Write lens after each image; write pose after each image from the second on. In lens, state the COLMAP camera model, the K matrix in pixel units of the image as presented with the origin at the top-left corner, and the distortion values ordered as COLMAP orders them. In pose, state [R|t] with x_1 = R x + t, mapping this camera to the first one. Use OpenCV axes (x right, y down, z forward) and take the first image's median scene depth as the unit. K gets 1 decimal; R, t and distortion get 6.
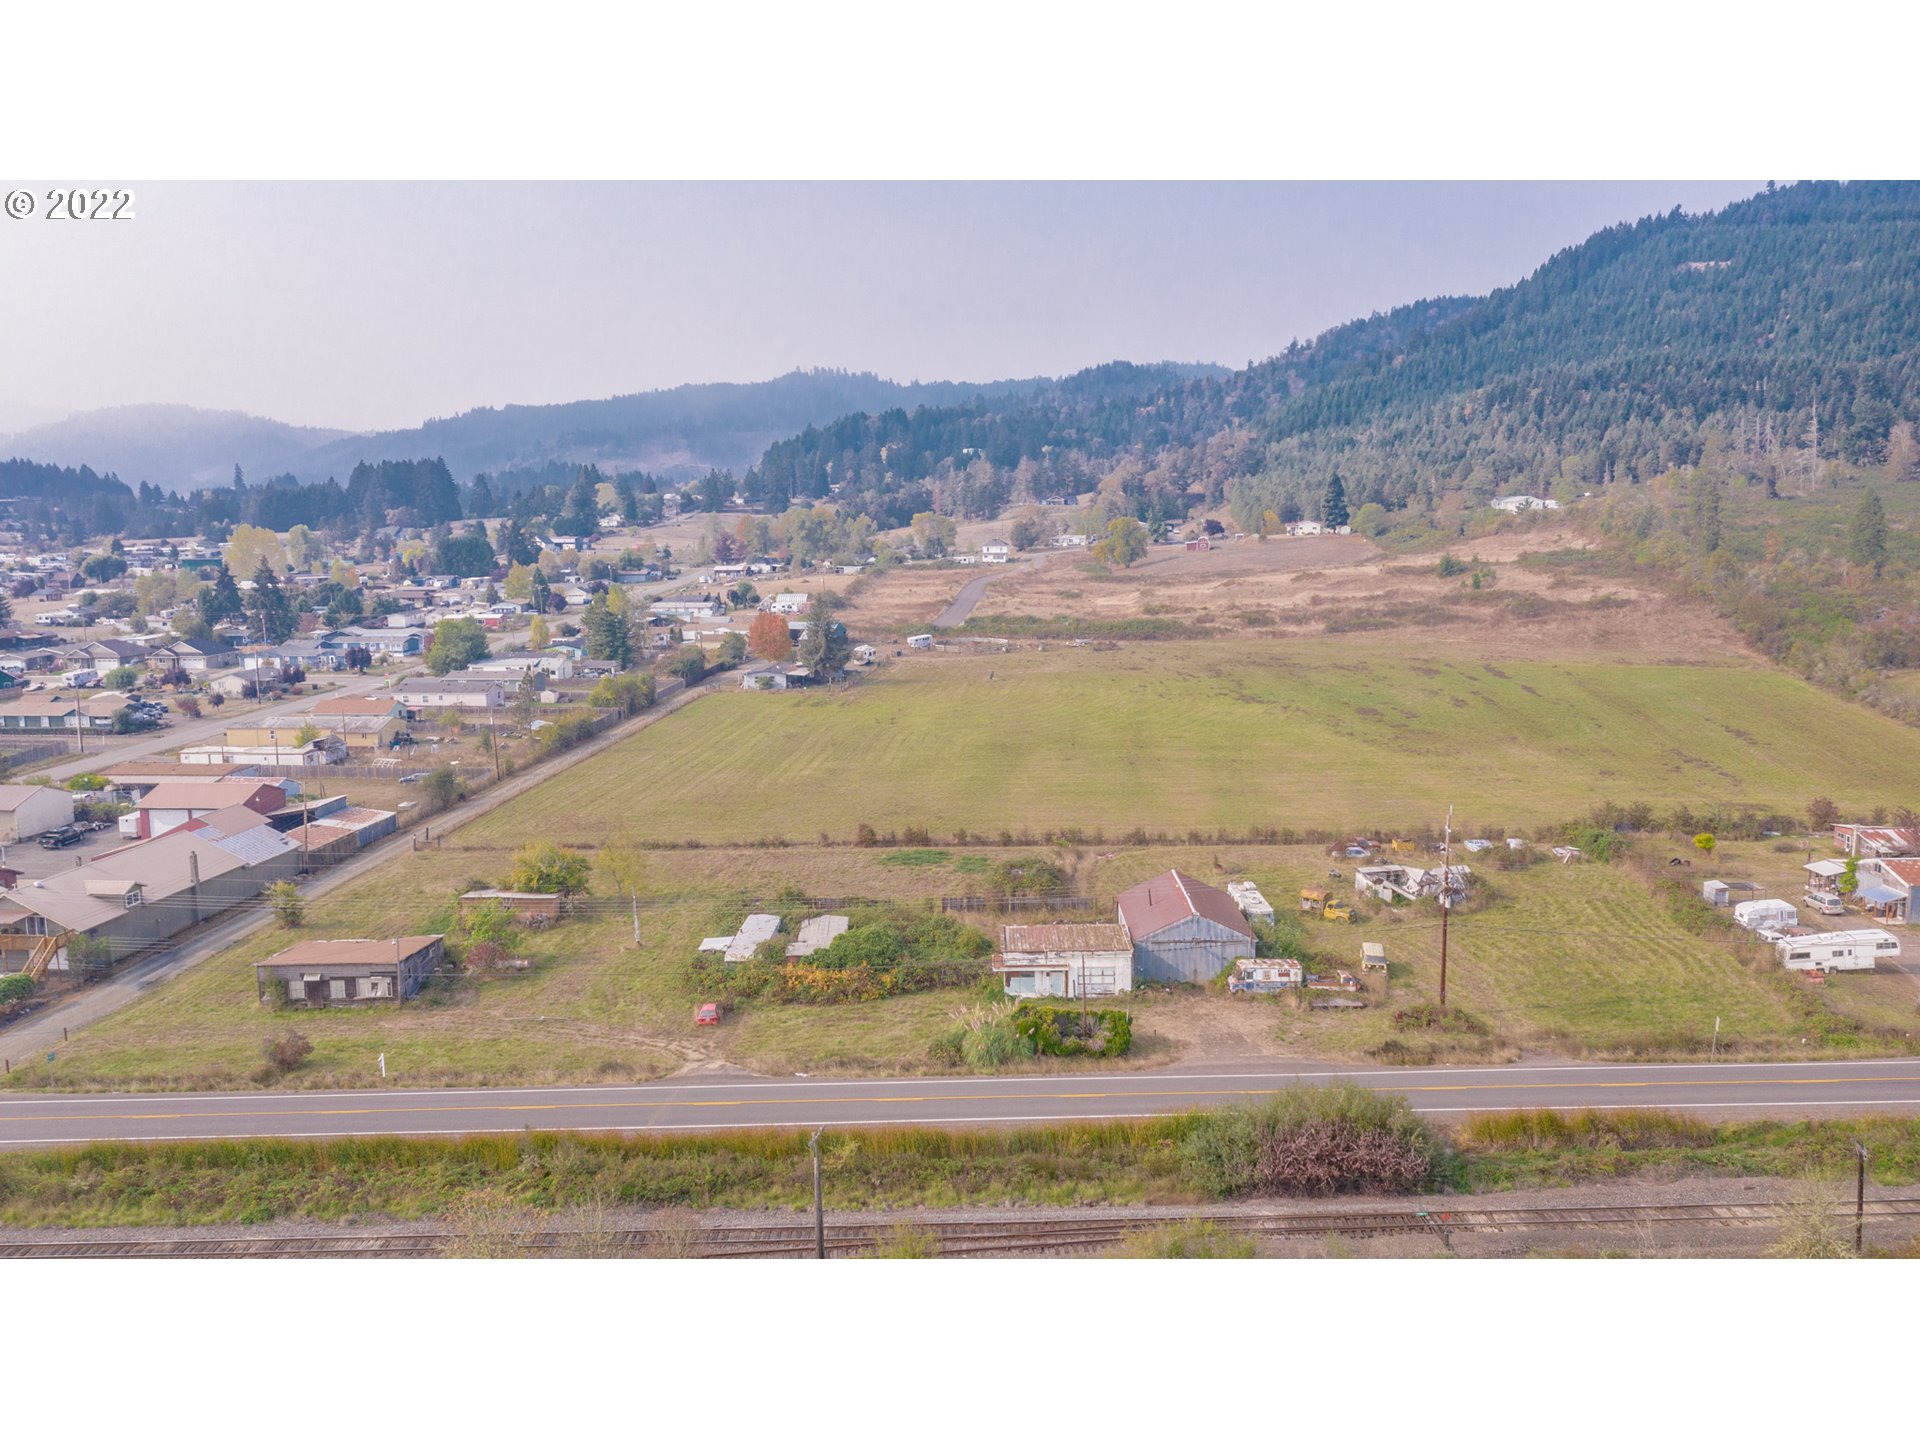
lens RADIAL K [[1532.0, 0, 952.5], [0, 1532.0, 728.9], [0, 0, 1]] dist [0.001017, 0.012162]
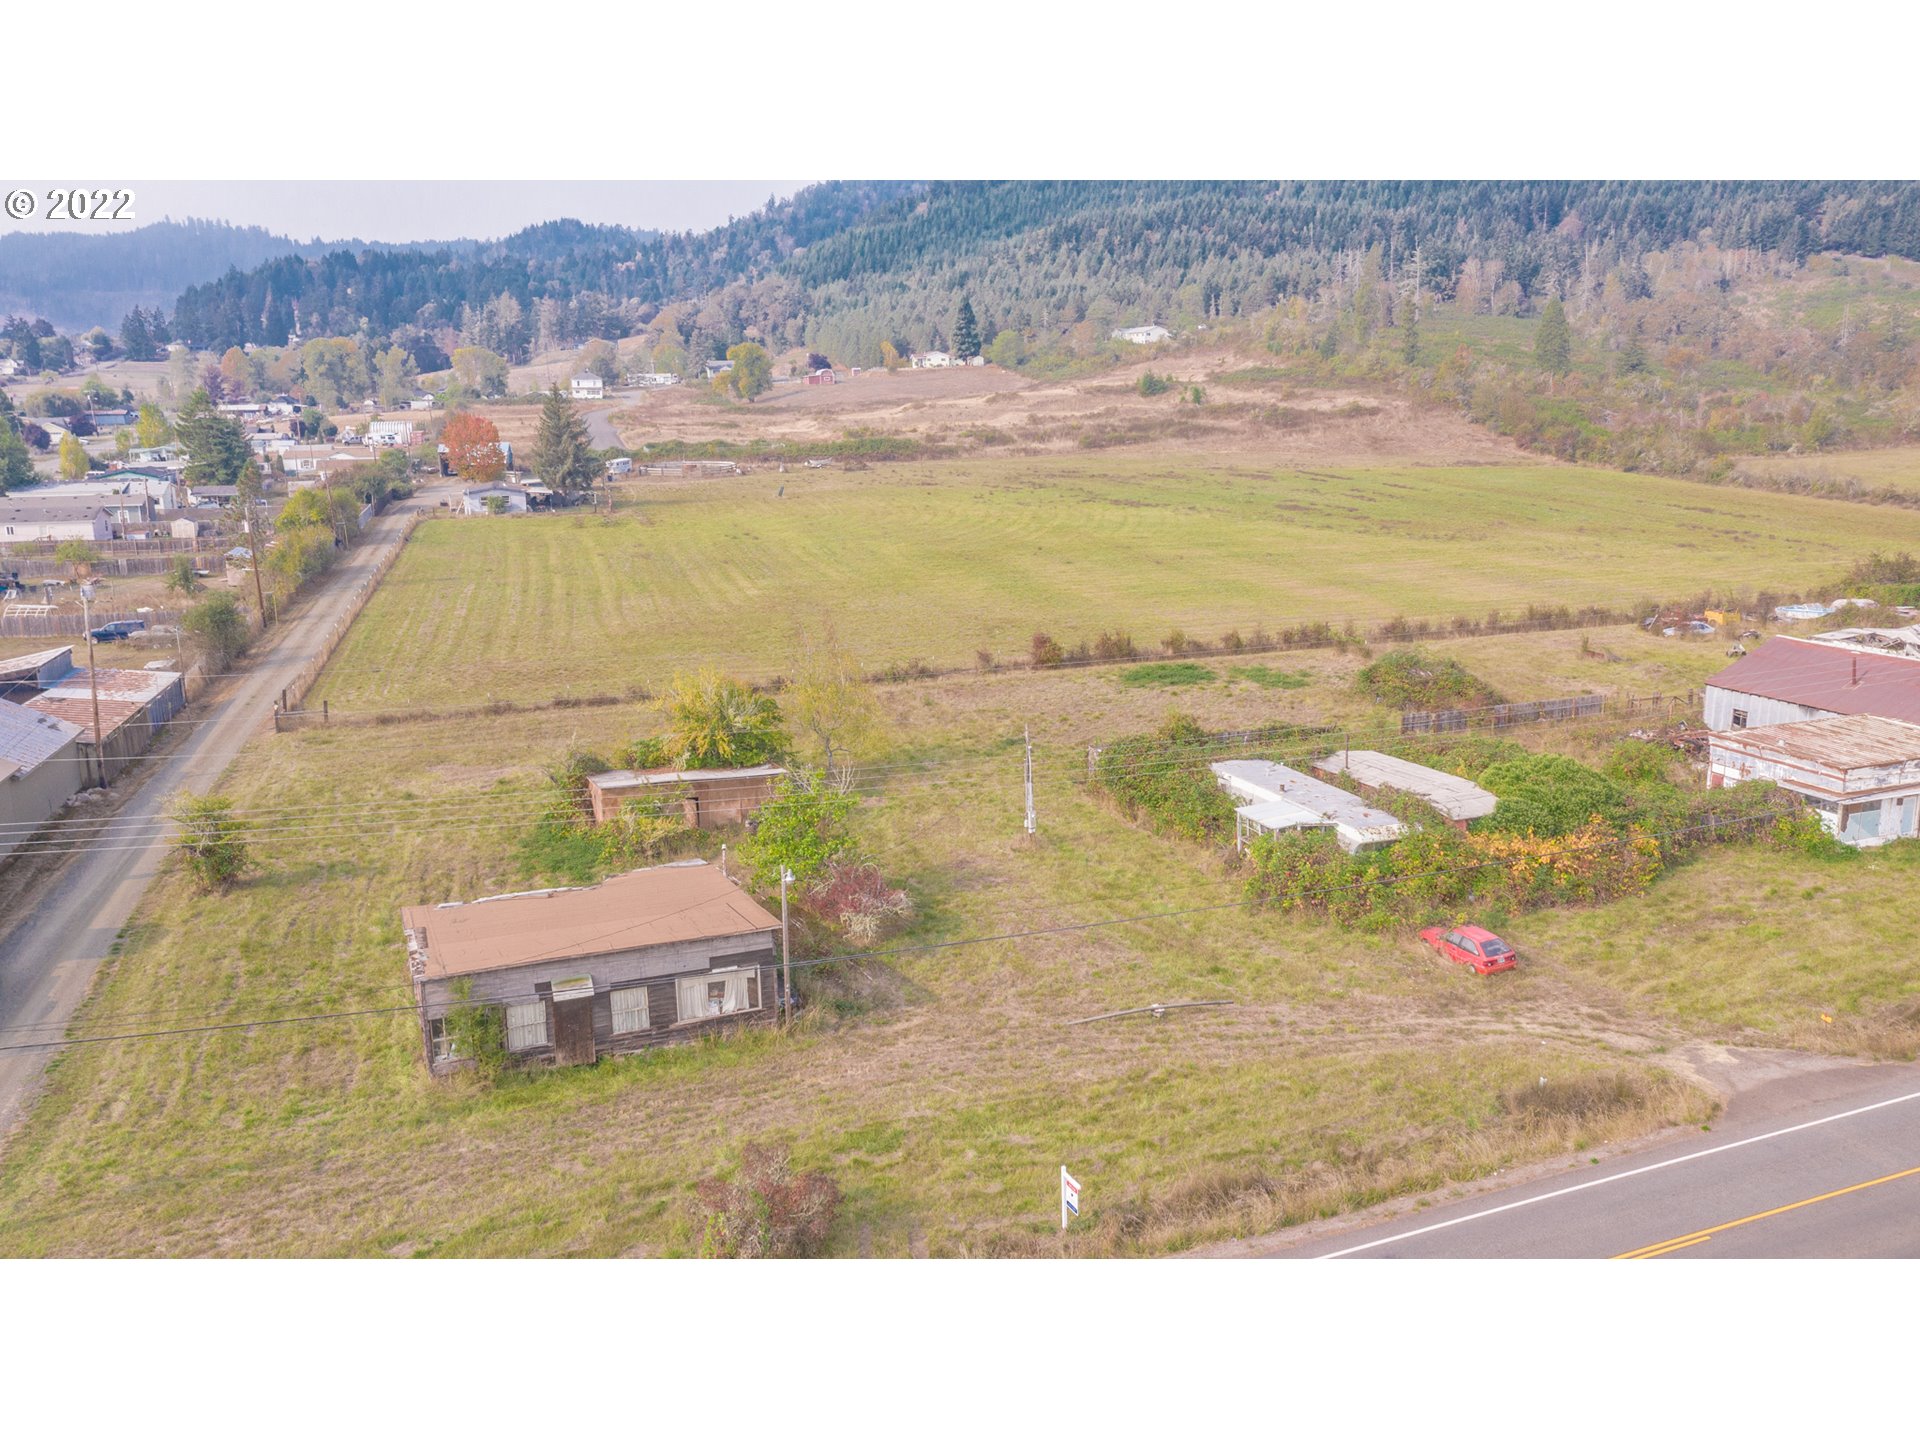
lens RADIAL K [[1532.0, 0, 959.2], [0, 1532.0, 725.7], [0, 0, 1]] dist [0.001017, 0.012162]
pose [[0.930178, -0.078207, 0.358682, -0.149191], [0.053144, 0.995439, 0.079224, 0.022152], [-0.363242, -0.054631, 0.930092, 0.194508]]
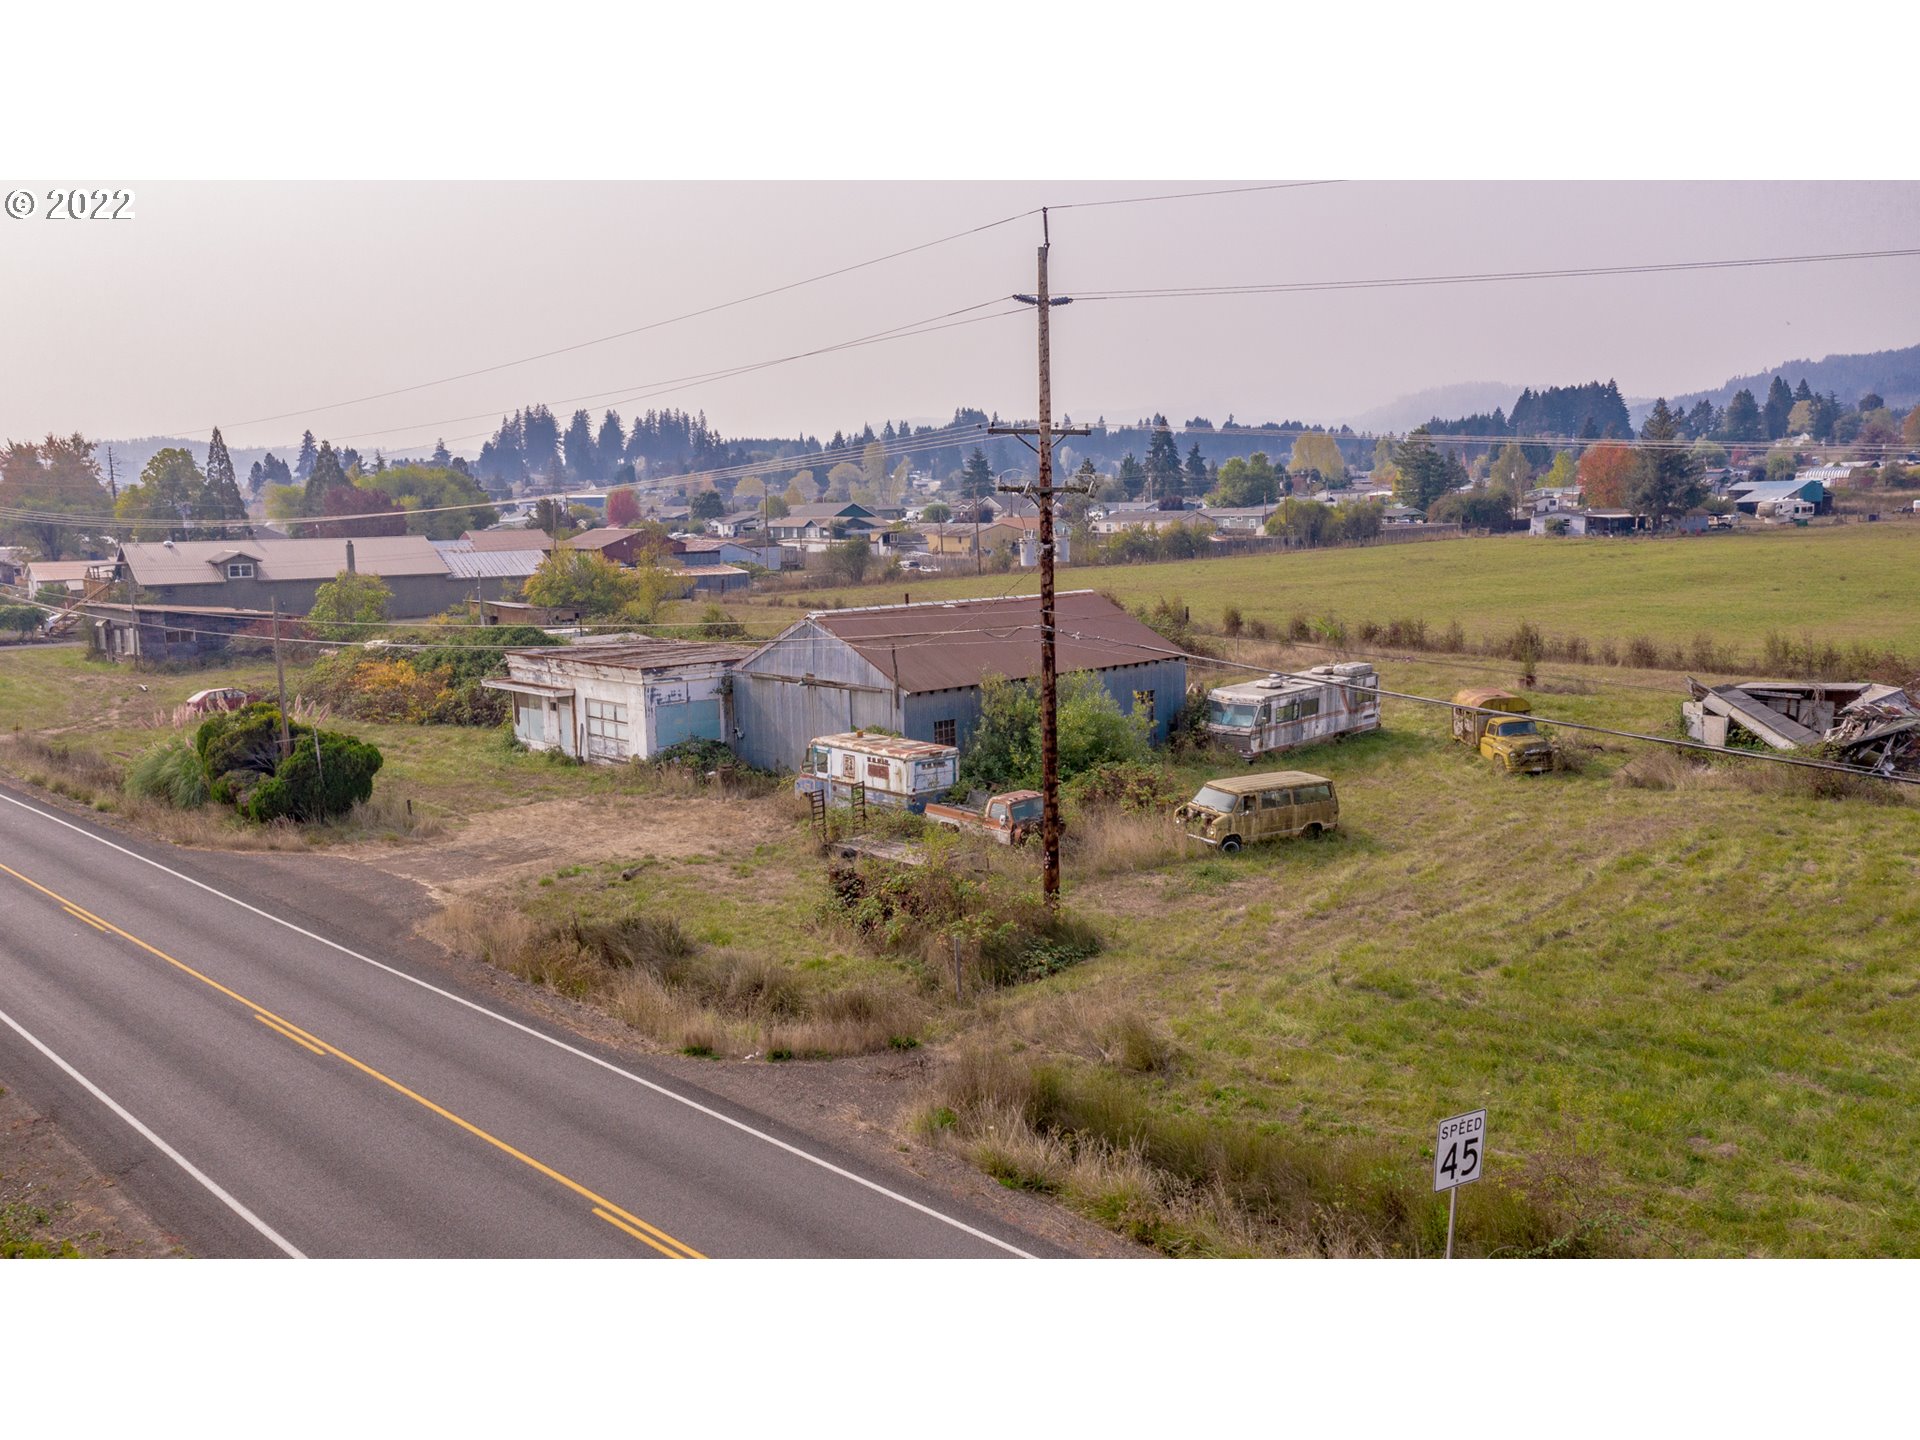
lens RADIAL K [[1532.0, 0, 955.7], [0, 1532.0, 733.0], [0, 0, 1]] dist [0.001017, 0.012162]
pose [[0.691161, 0.109227, -0.714399, 0.163489], [-0.098777, 0.993514, 0.056337, 0.041503], [0.715919, 0.031628, 0.697467, 0.242933]]
